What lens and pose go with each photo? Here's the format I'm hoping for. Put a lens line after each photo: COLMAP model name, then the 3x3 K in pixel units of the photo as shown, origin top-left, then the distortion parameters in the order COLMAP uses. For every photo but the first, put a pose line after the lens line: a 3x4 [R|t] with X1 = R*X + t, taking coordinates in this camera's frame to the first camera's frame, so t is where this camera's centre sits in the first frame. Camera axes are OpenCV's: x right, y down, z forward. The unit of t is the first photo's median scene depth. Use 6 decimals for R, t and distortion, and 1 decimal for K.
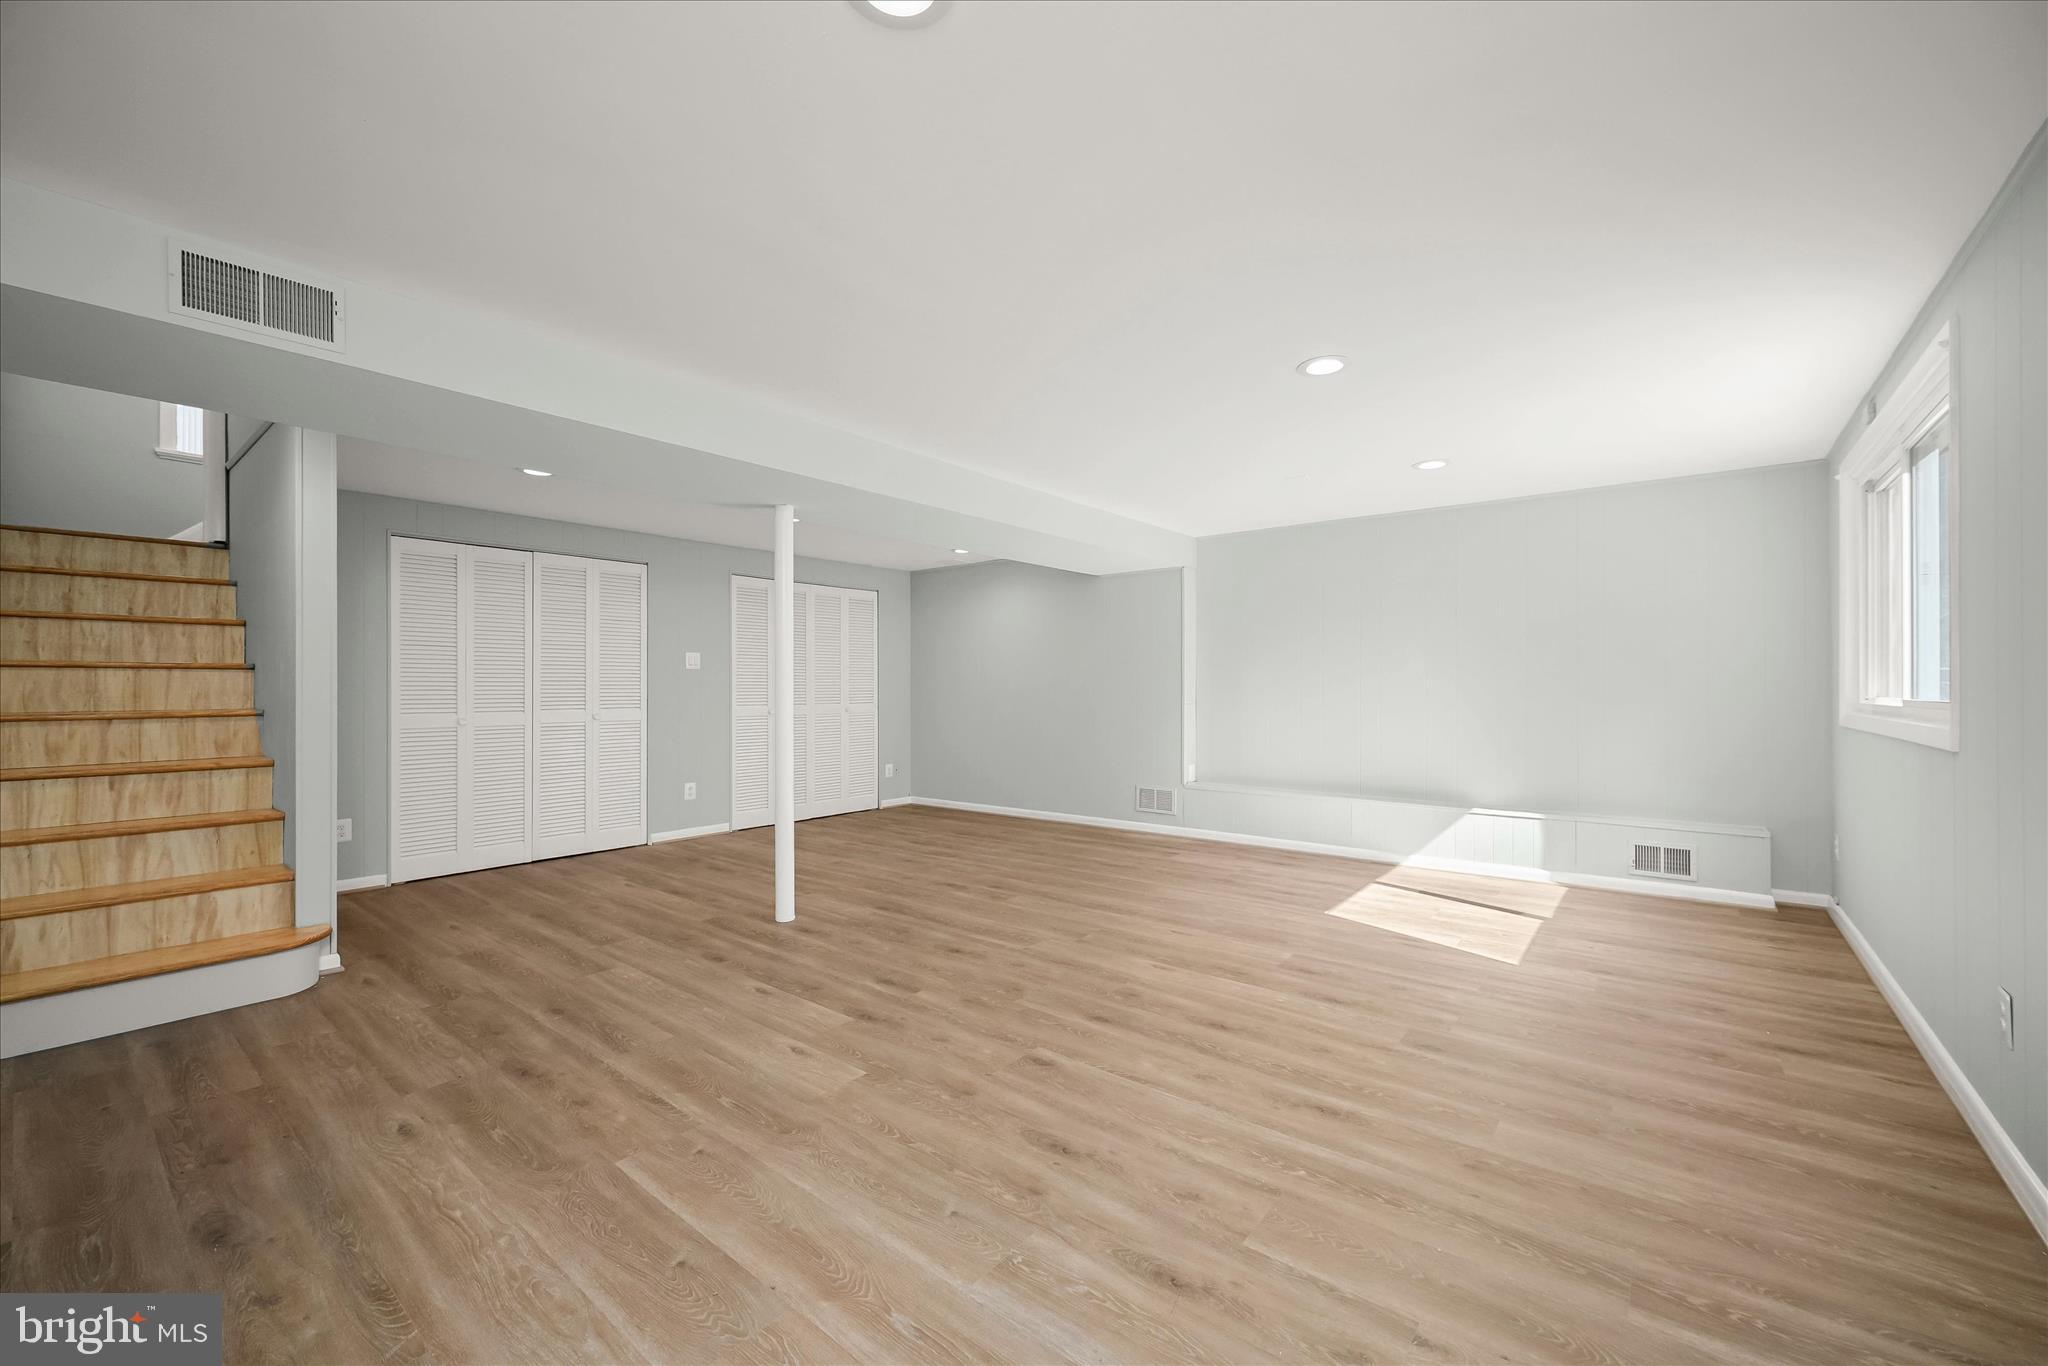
lens RADIAL K [[808.4, 0, 1039.5], [0, 808.4, 681.5], [0, 0, 1]] dist [0.000839, 0.000006]
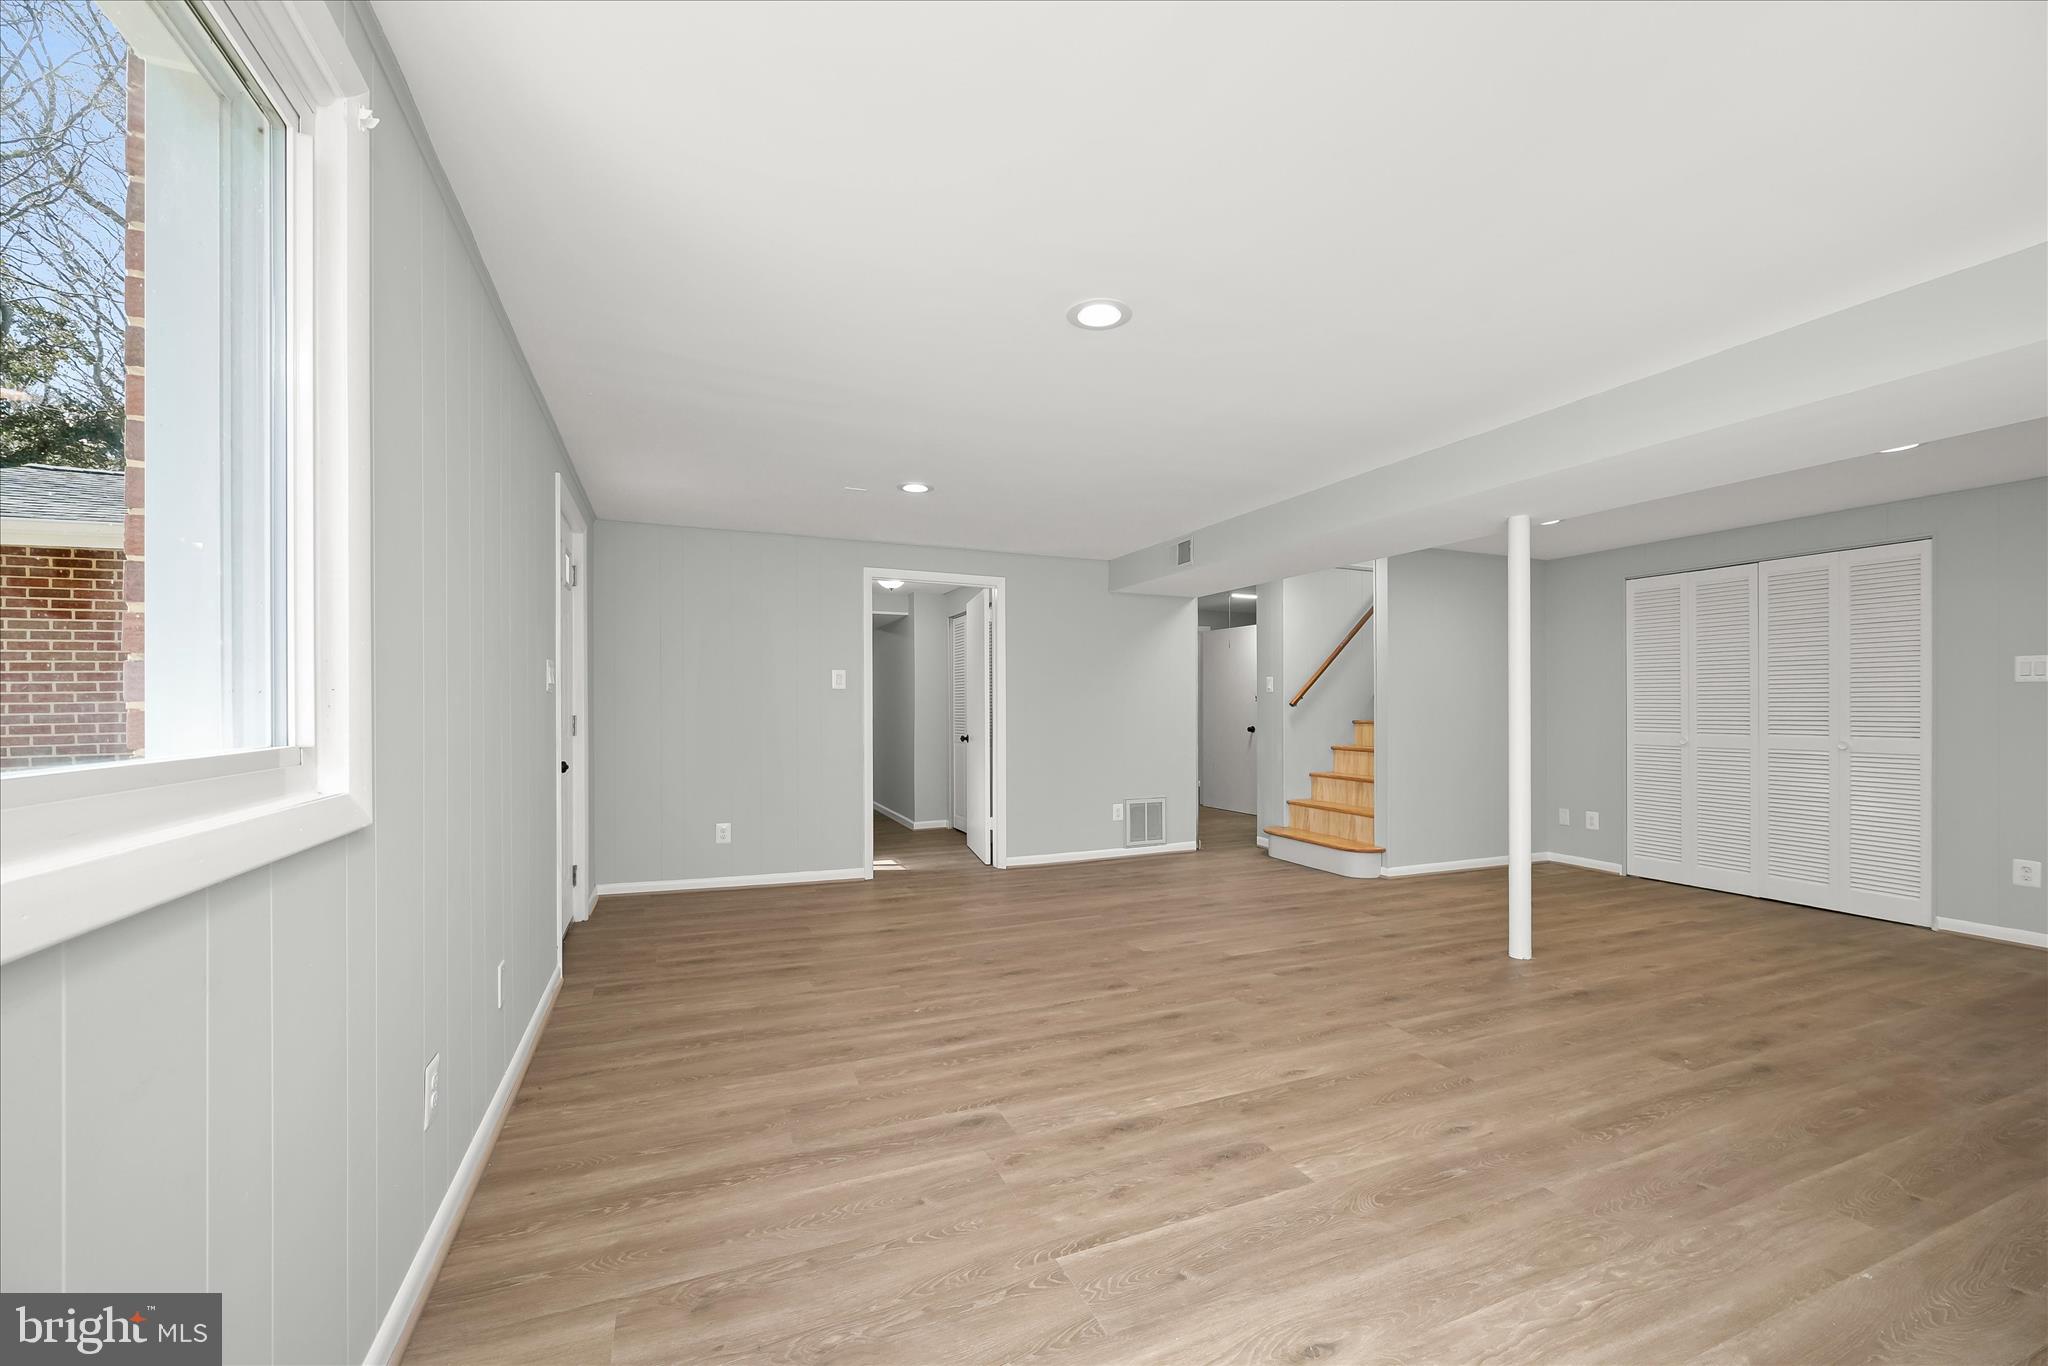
lens RADIAL K [[820.8, 0, 1024.0], [0, 820.8, 683.0], [0, 0, 1]] dist [0.000033, -0.000174]
pose [[-0.484593, -0.024549, -0.874395, 1.065937], [0.004281, 0.999528, -0.030434, 0.003337], [0.874729, -0.018491, -0.484259, 1.272745]]
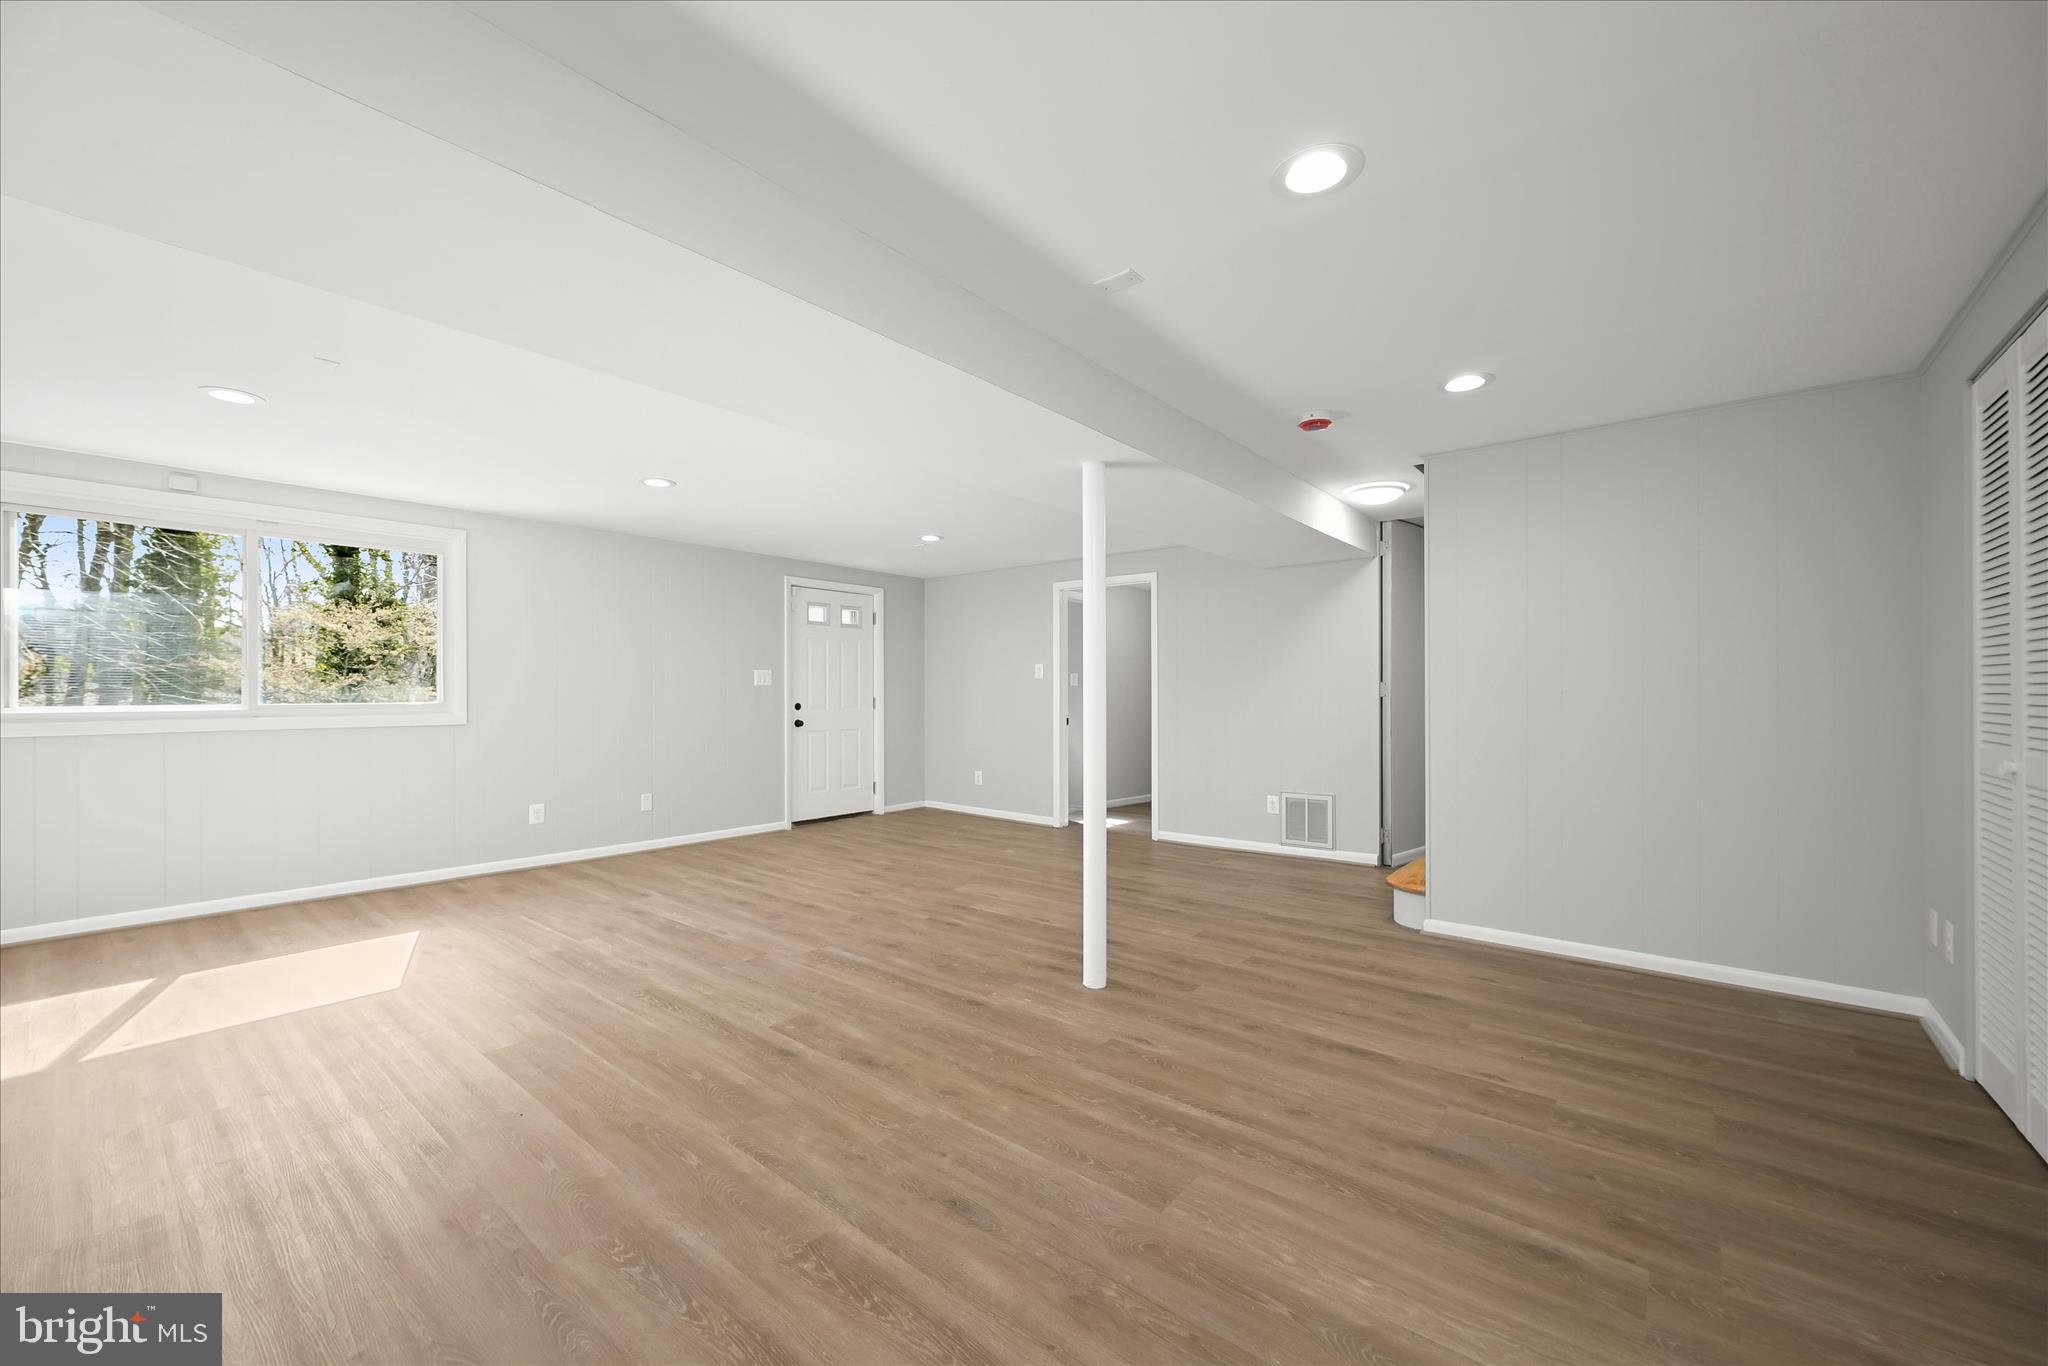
lens RADIAL K [[804.9, 0, 1025.9], [0, 804.9, 695.8], [0, 0, 1]] dist [-0.000024, -0.000164]
pose [[-0.999651, 0.004754, 0.025970, -0.355384], [0.004666, 0.999983, -0.003413, 0.017961], [-0.025986, -0.003291, -0.999657, 2.365608]]
